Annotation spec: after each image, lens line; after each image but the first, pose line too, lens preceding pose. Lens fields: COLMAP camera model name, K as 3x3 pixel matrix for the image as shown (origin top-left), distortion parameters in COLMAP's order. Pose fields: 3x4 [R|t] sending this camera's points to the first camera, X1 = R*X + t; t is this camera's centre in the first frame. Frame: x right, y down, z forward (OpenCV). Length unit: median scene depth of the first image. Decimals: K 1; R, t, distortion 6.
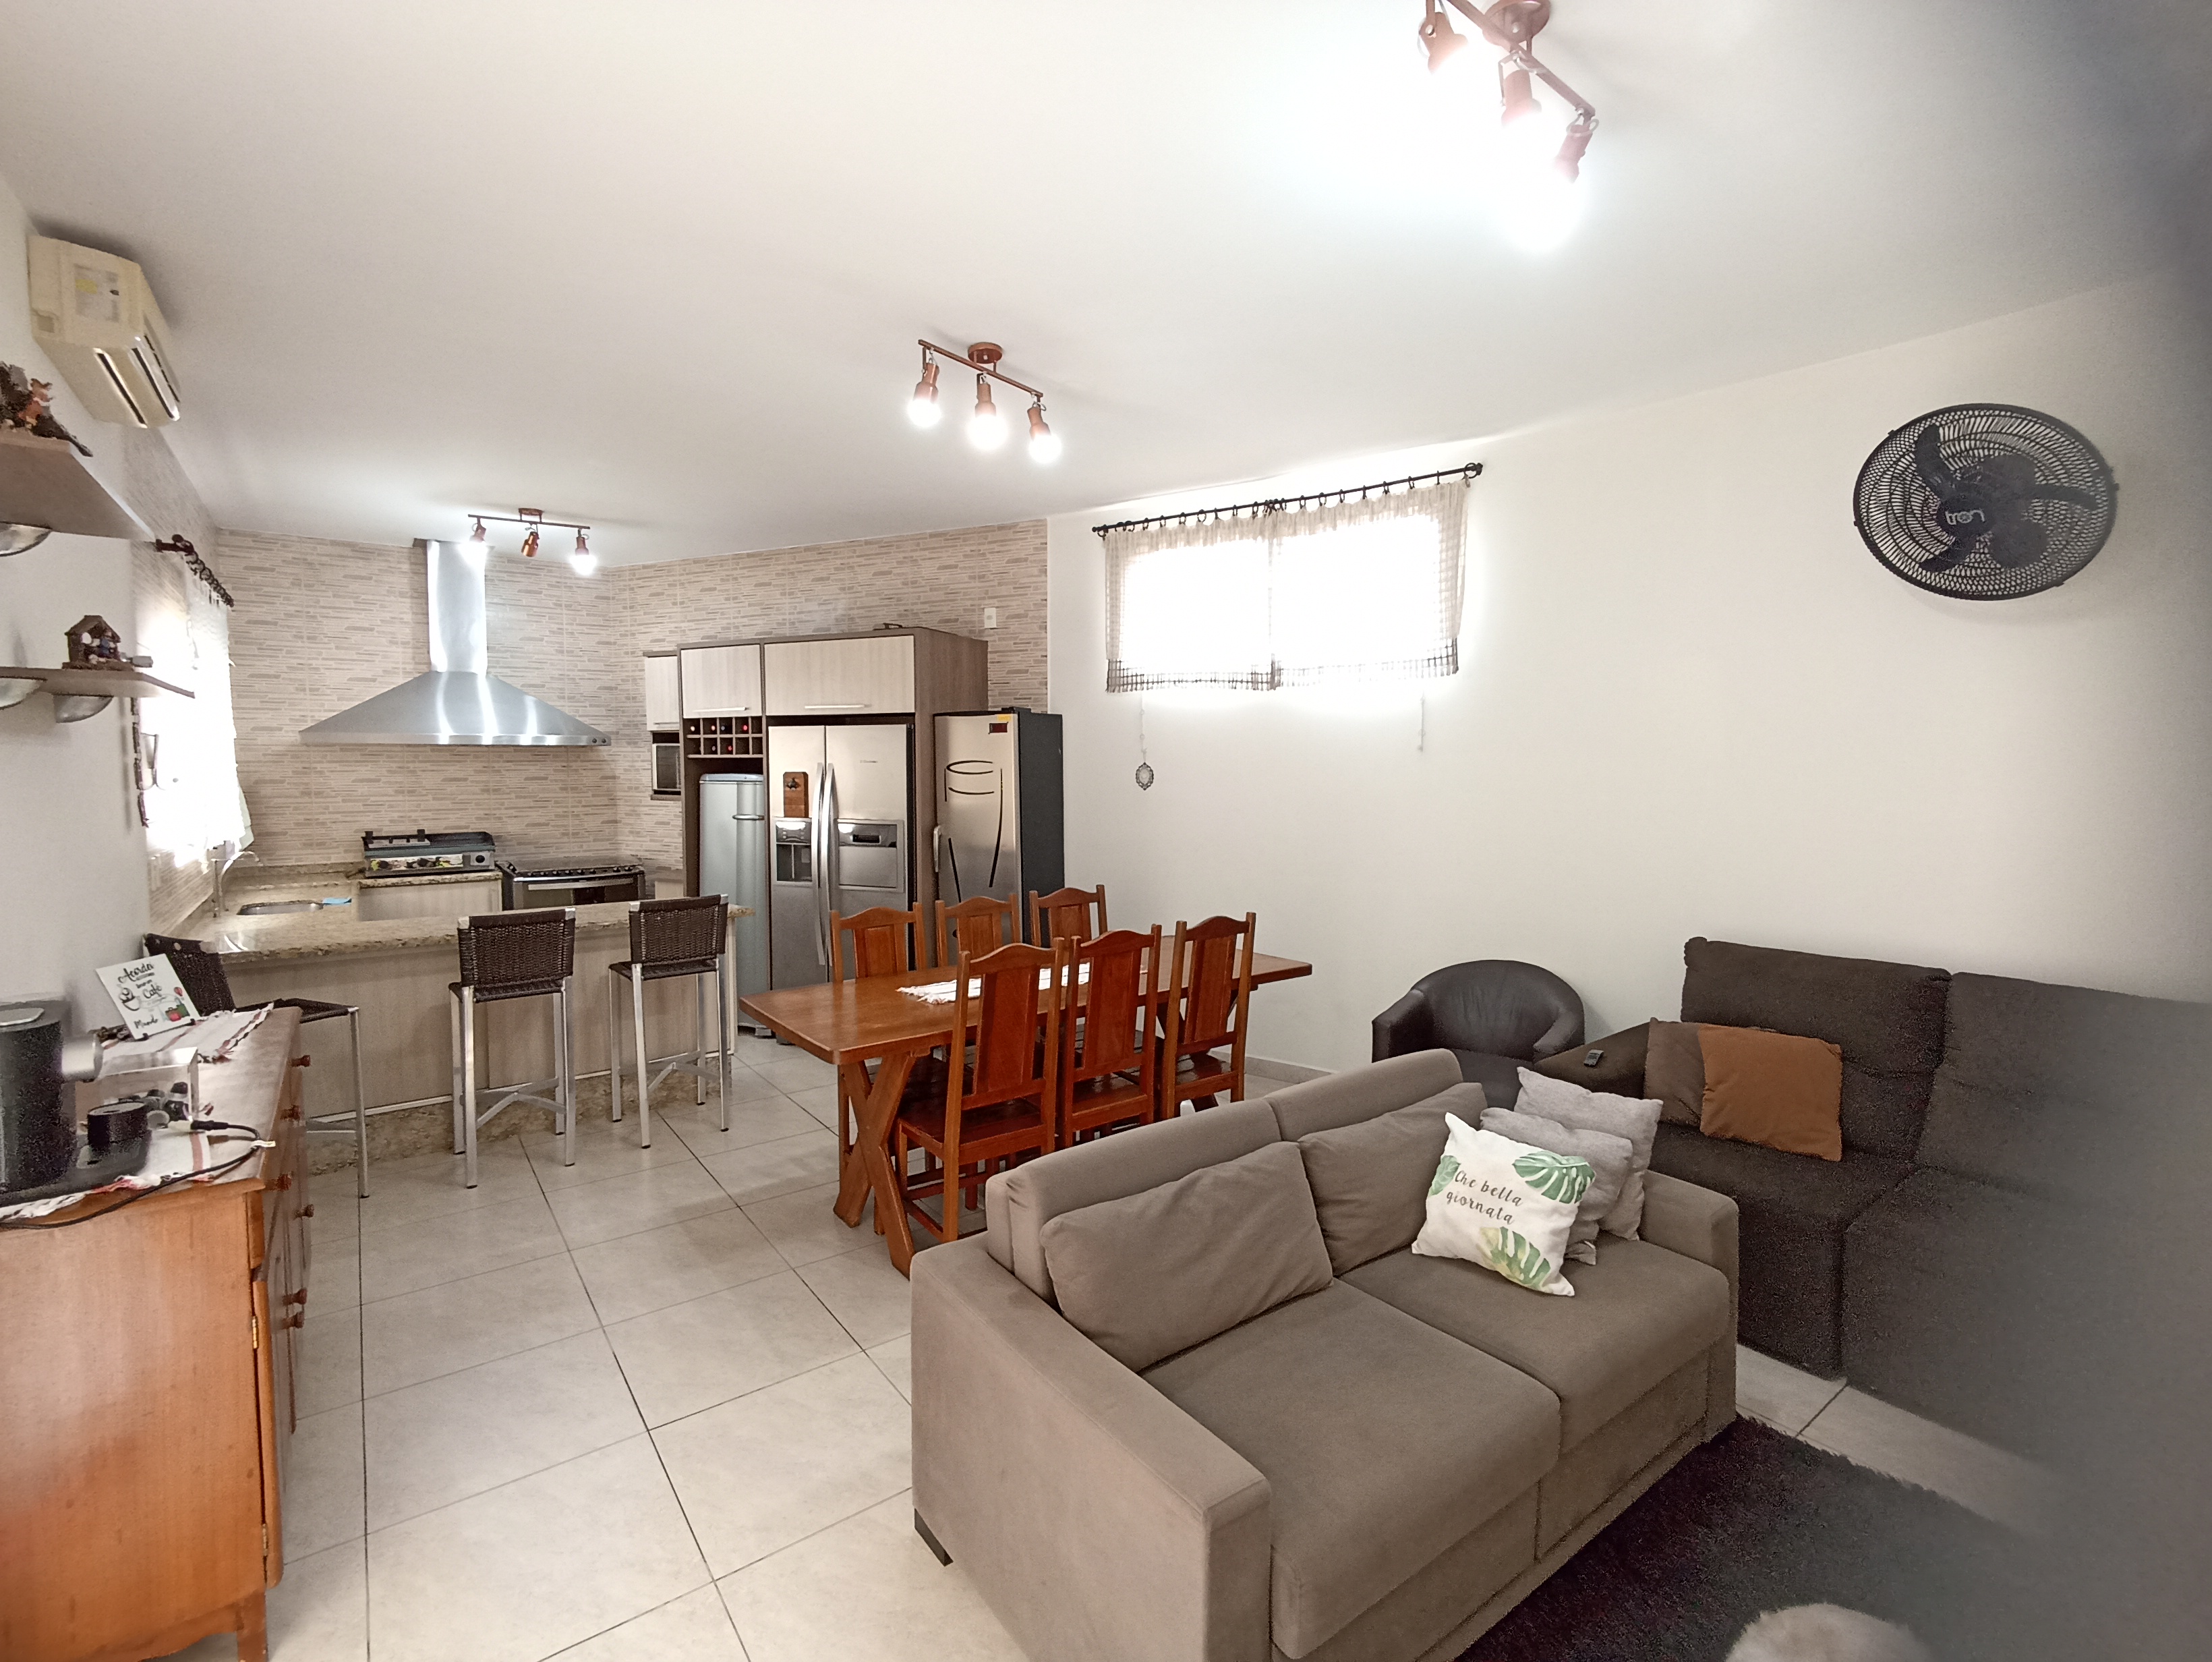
lens RADIAL K [[1022.0, 0, 1103.8], [0, 1022.0, 822.9], [0, 0, 1]] dist [-0.000448, -0.000213]
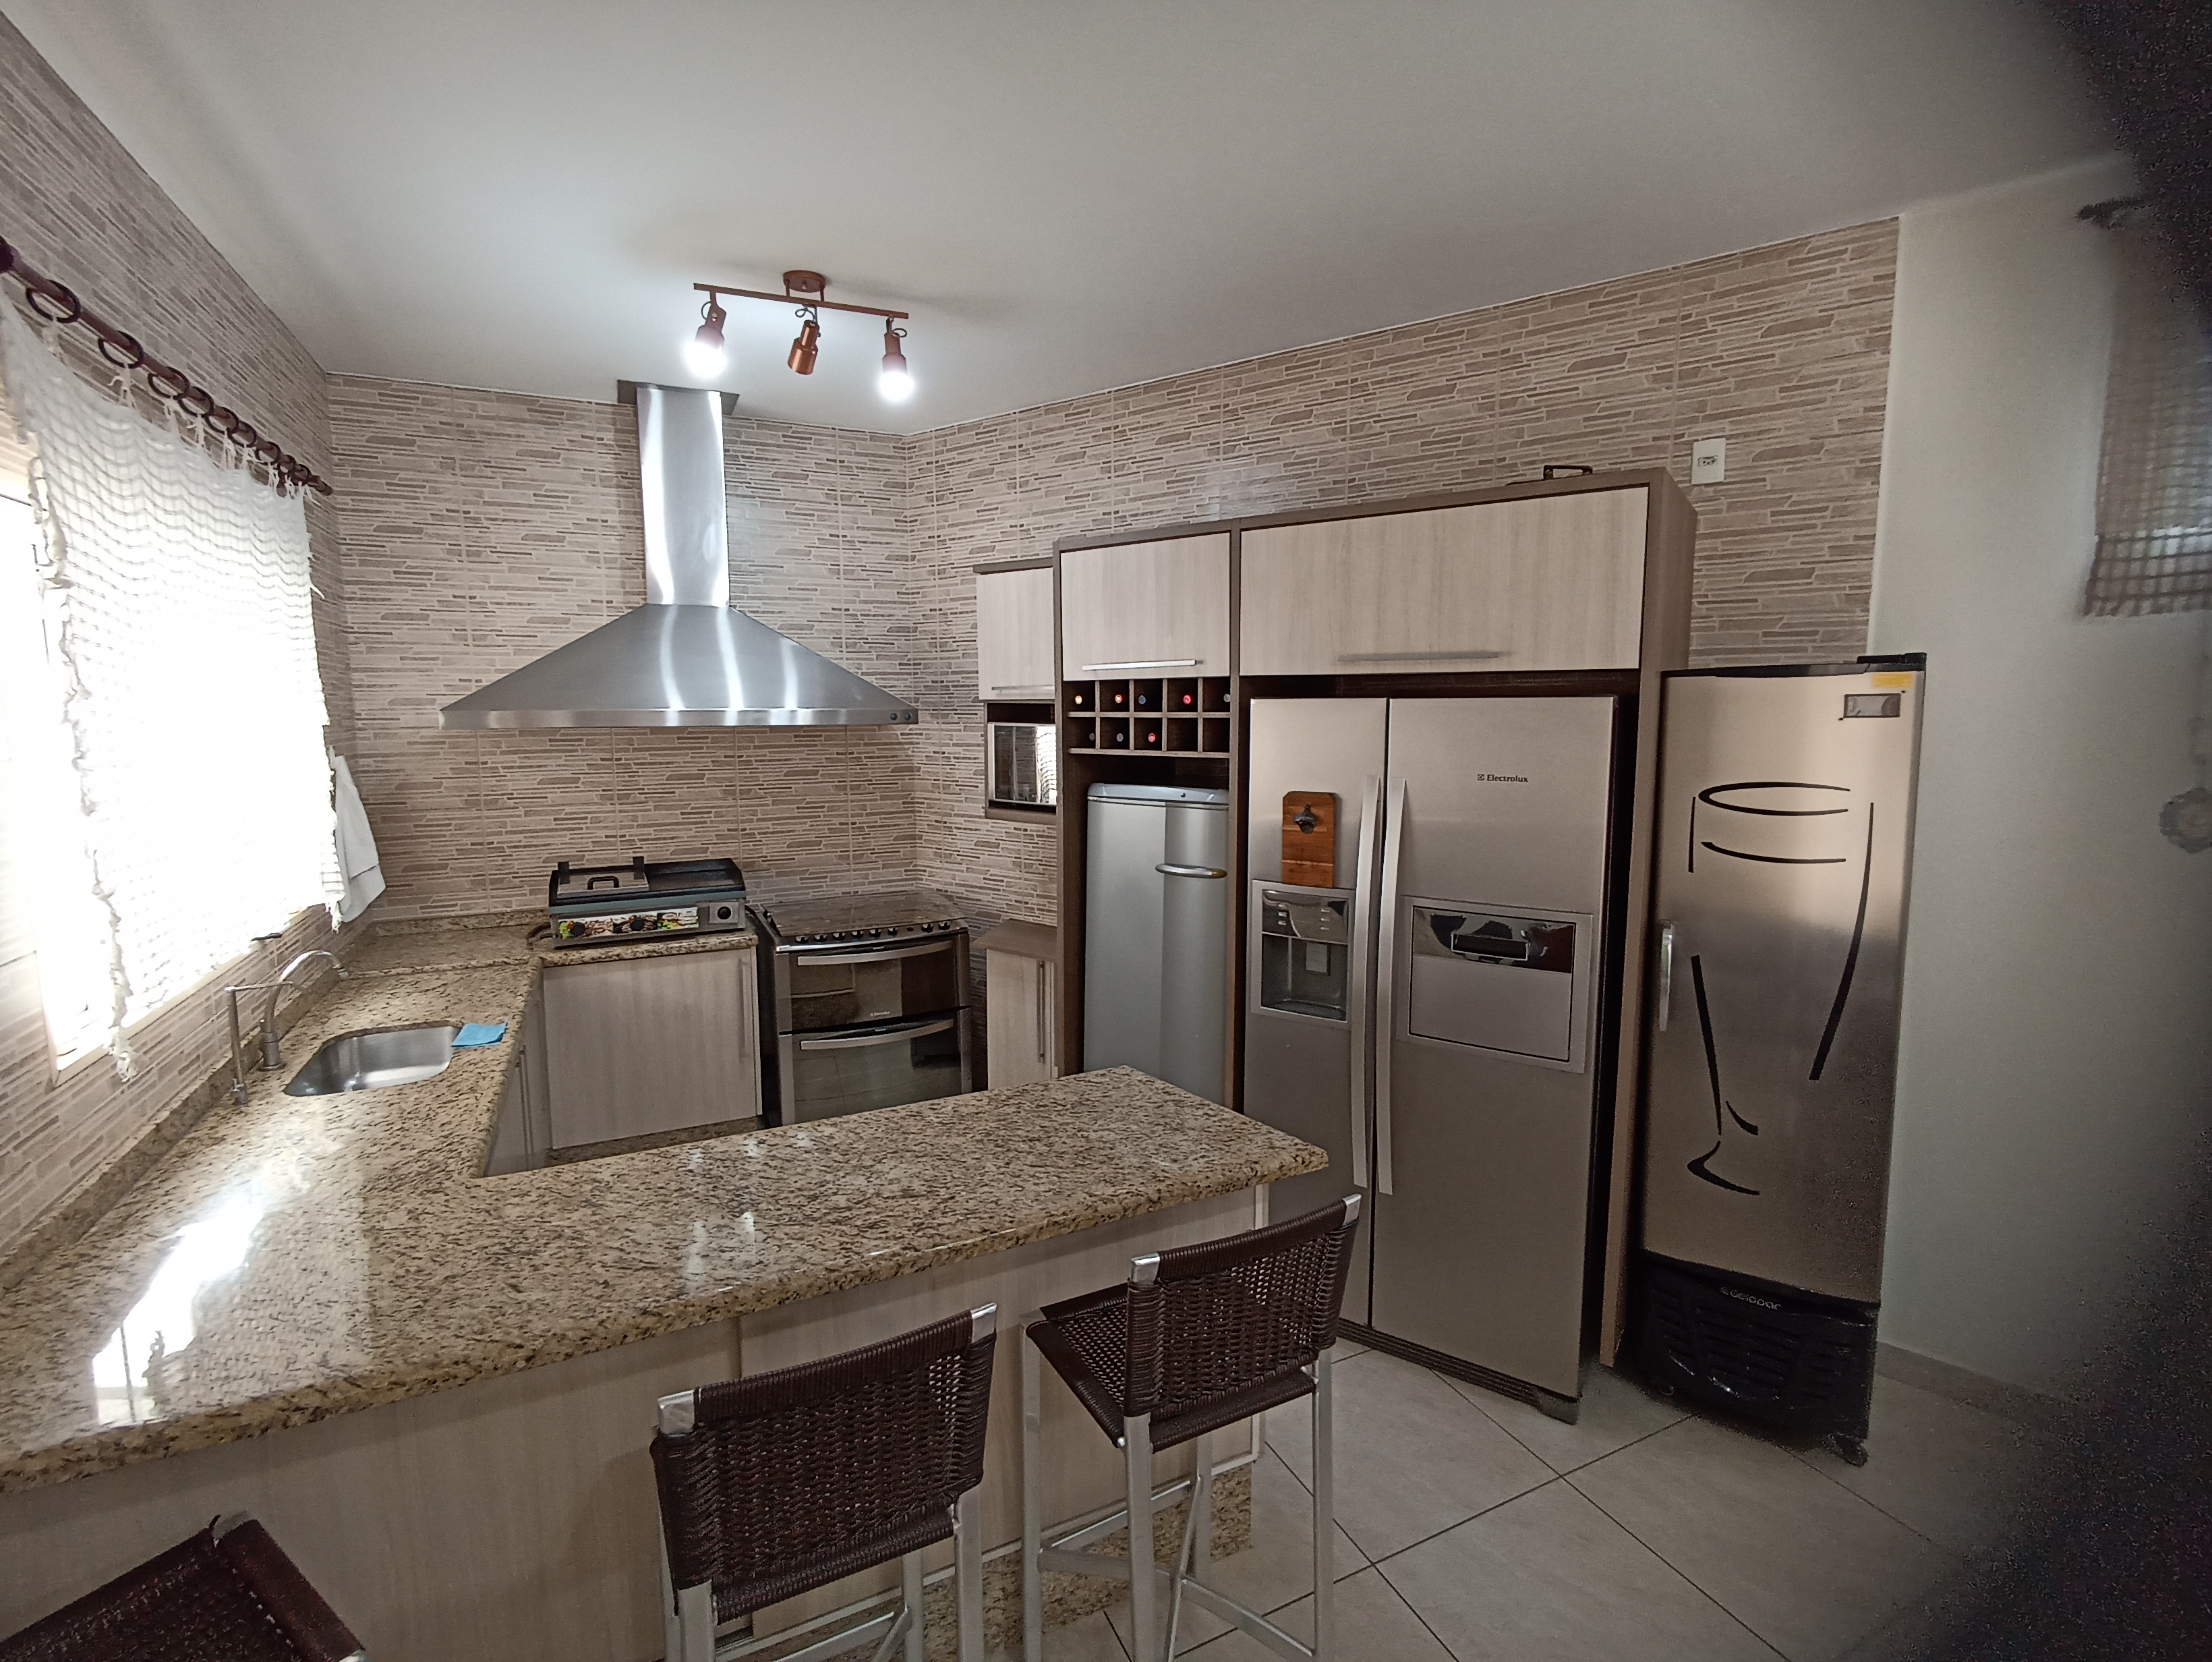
lens RADIAL K [[1022.0, 0, 1103.8], [0, 1022.0, 822.9], [0, 0, 1]] dist [-0.000448, -0.000213]
pose [[0.981288, 0.019955, -0.191511, -0.282097], [-0.009103, 0.998311, 0.057378, -0.057873], [0.192332, -0.054561, 0.979812, 0.465411]]
